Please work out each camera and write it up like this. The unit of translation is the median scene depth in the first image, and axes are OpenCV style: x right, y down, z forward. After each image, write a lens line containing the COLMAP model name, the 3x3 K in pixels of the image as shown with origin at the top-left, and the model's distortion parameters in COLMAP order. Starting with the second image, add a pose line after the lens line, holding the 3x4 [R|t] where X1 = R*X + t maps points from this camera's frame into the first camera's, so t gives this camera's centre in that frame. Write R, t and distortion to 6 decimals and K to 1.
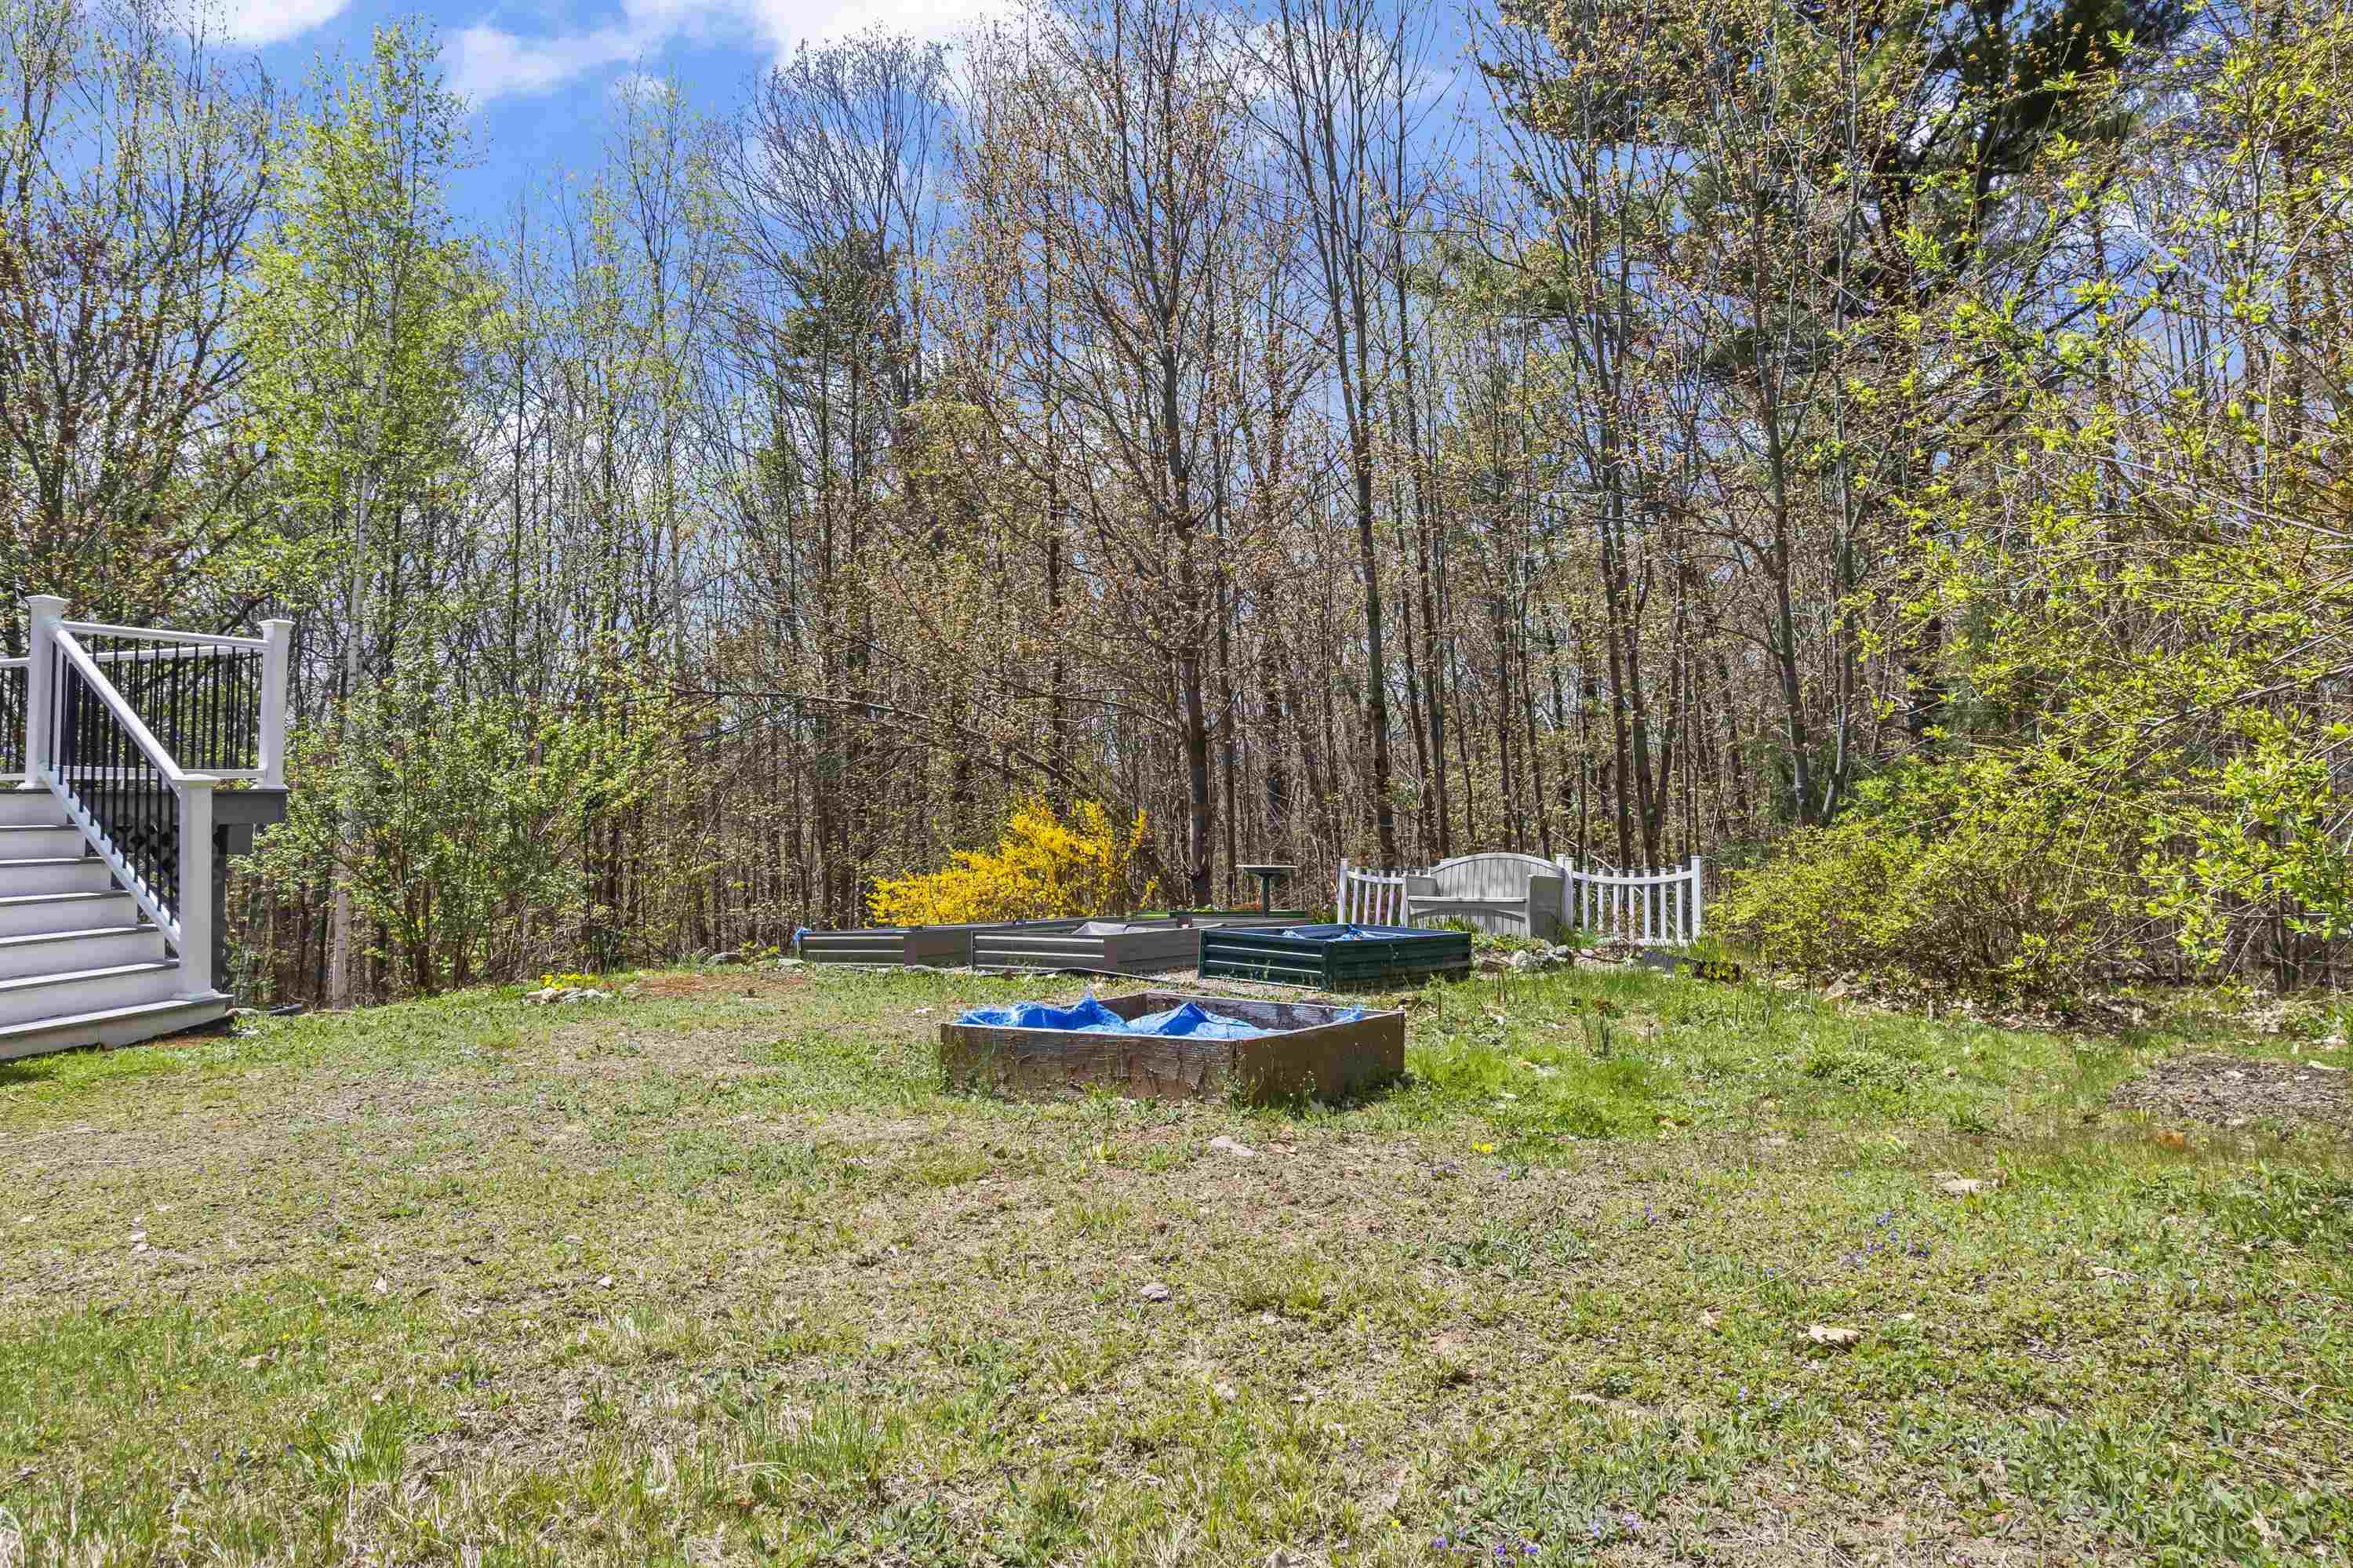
lens RADIAL K [[1489.8, 0, 1171.8], [0, 1489.8, 769.5], [0, 0, 1]] dist [-0.027923, 0.007709]
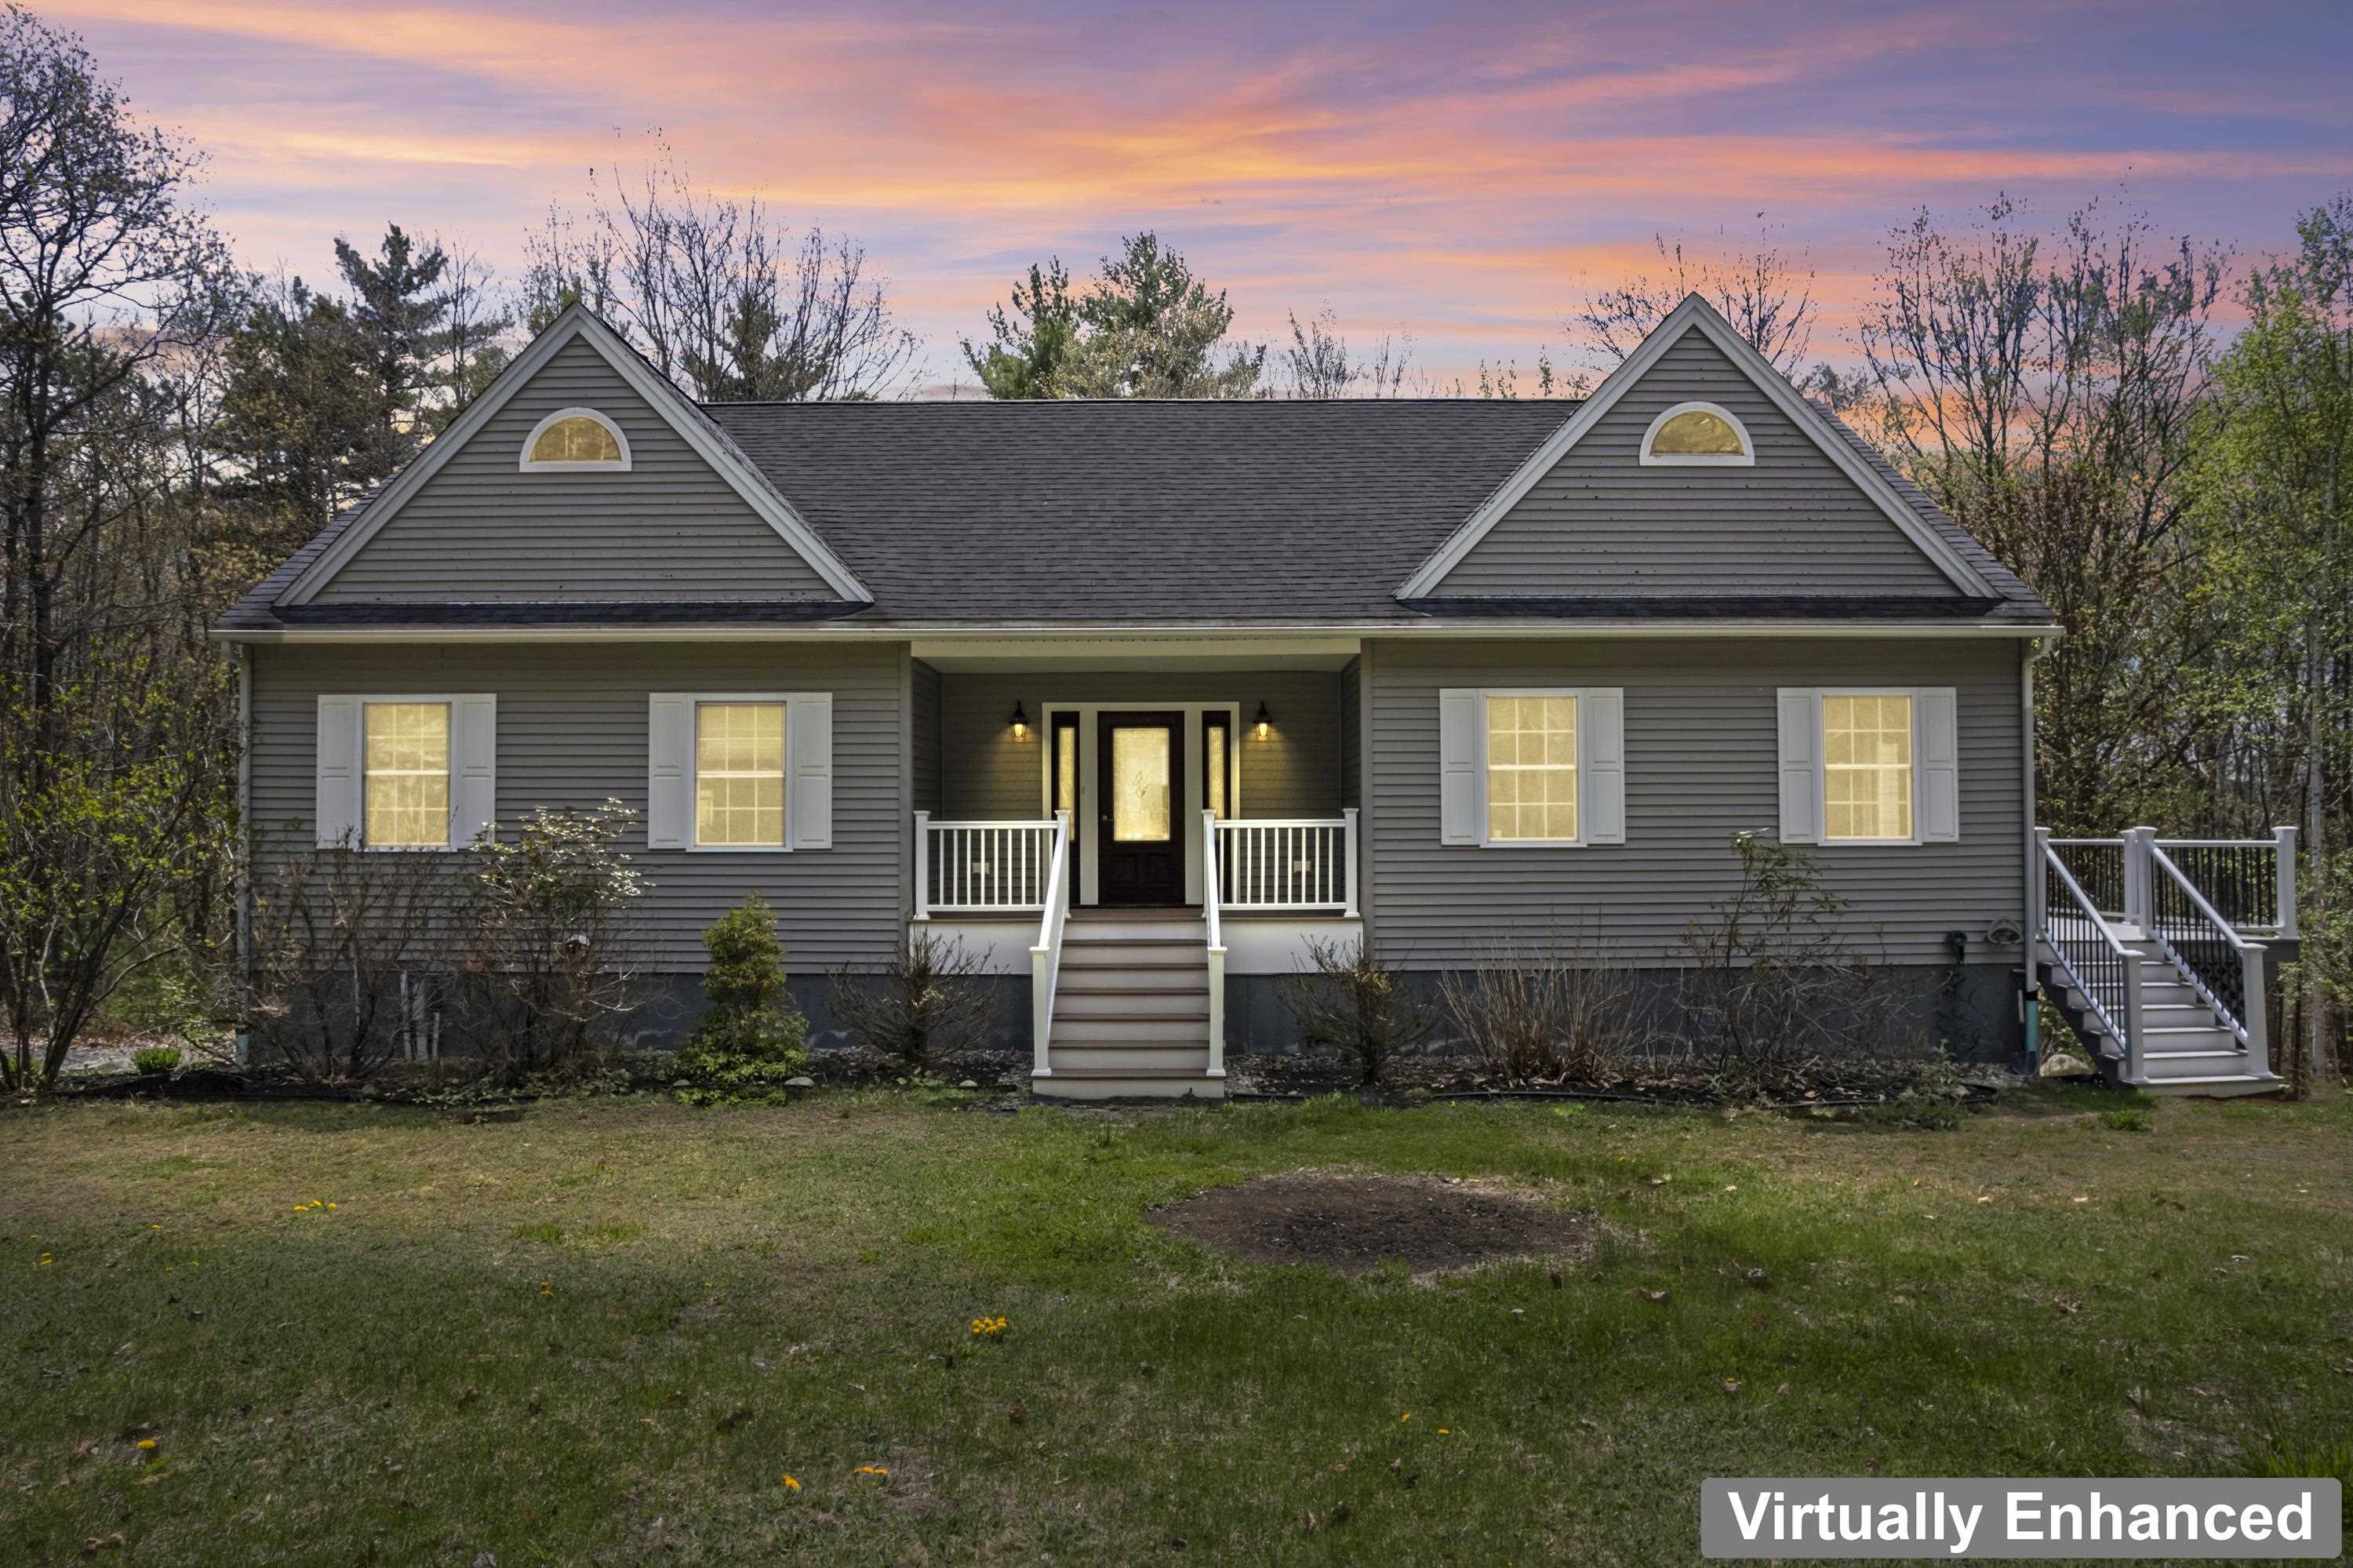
lens RADIAL K [[1489.8, 0, 1176.7], [0, 1489.8, 780.1], [0, 0, 1]] dist [-0.027923, 0.007709]
pose [[0.412097, -0.035352, -0.910454, 0.315957], [0.020343, 0.999355, -0.029596, -0.132645], [0.910913, -0.006324, 0.412550, -0.692638]]
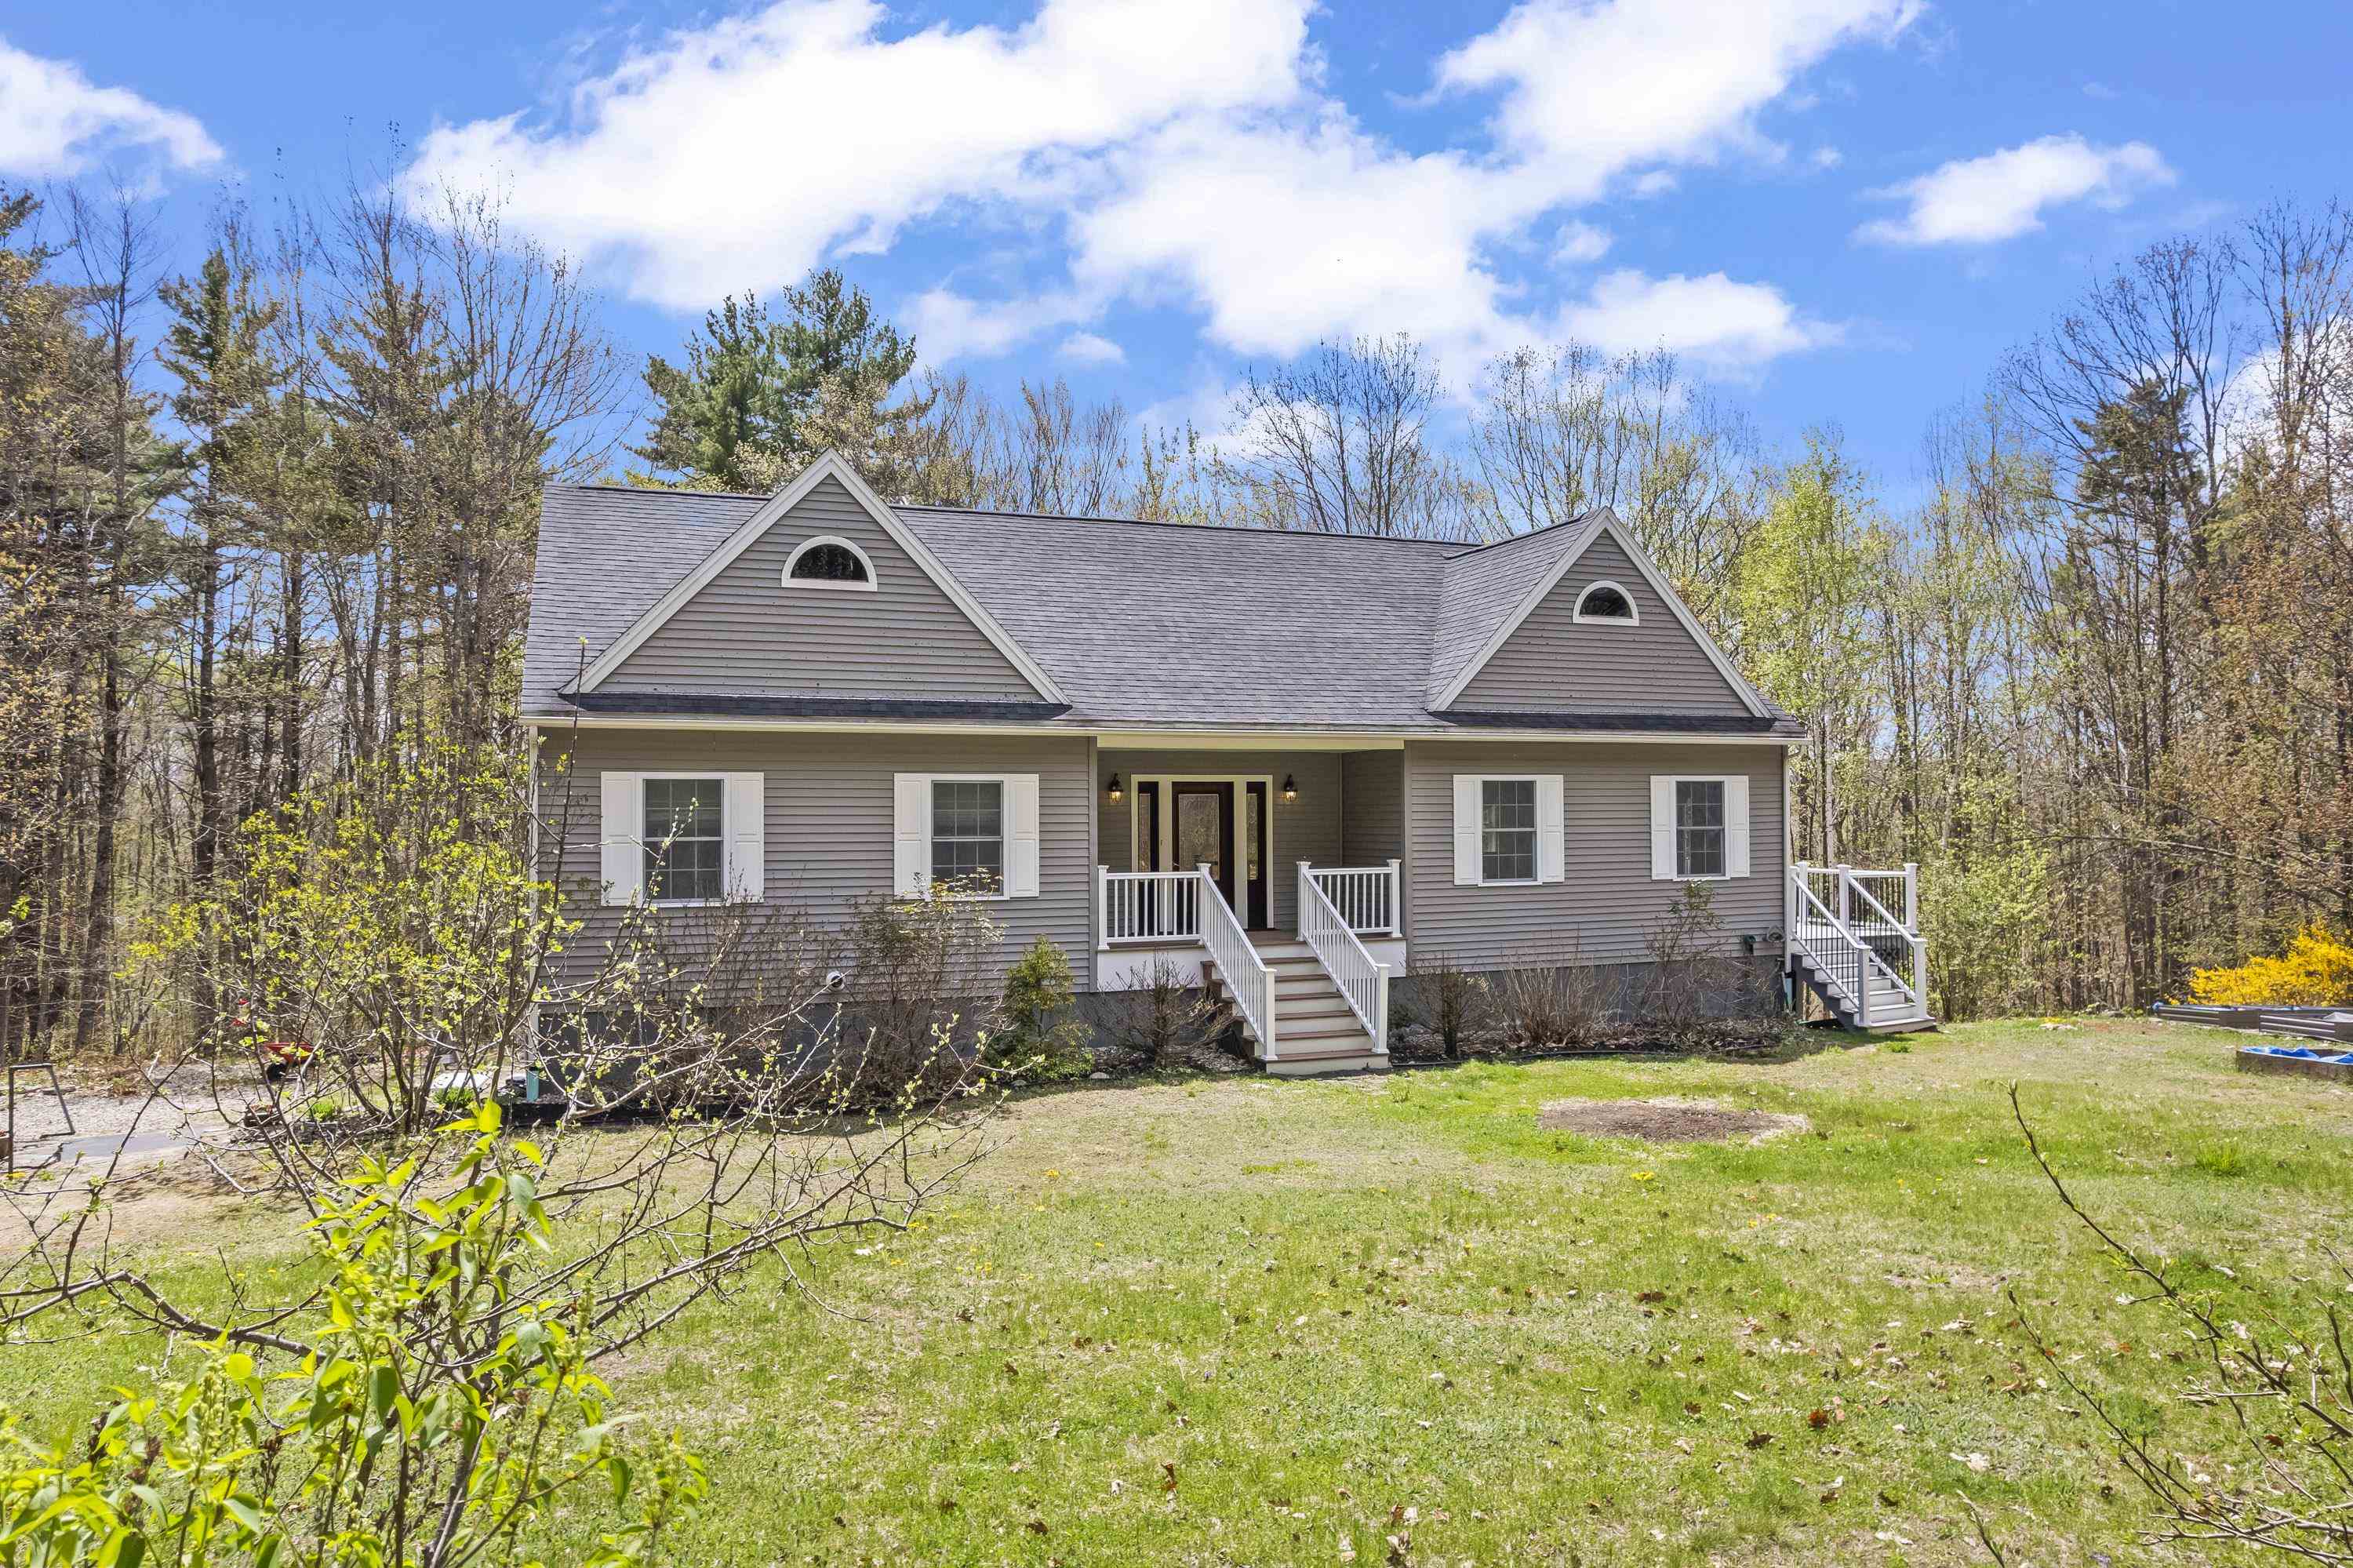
lens RADIAL K [[1489.8, 0, 1159.4], [0, 1489.8, 782.0], [0, 0, 1]] dist [-0.027923, 0.007709]
pose [[0.698439, -0.026358, -0.715184, 0.291212], [0.021821, 0.999641, -0.015532, -0.231430], [0.715337, -0.004758, 0.698764, -1.641390]]
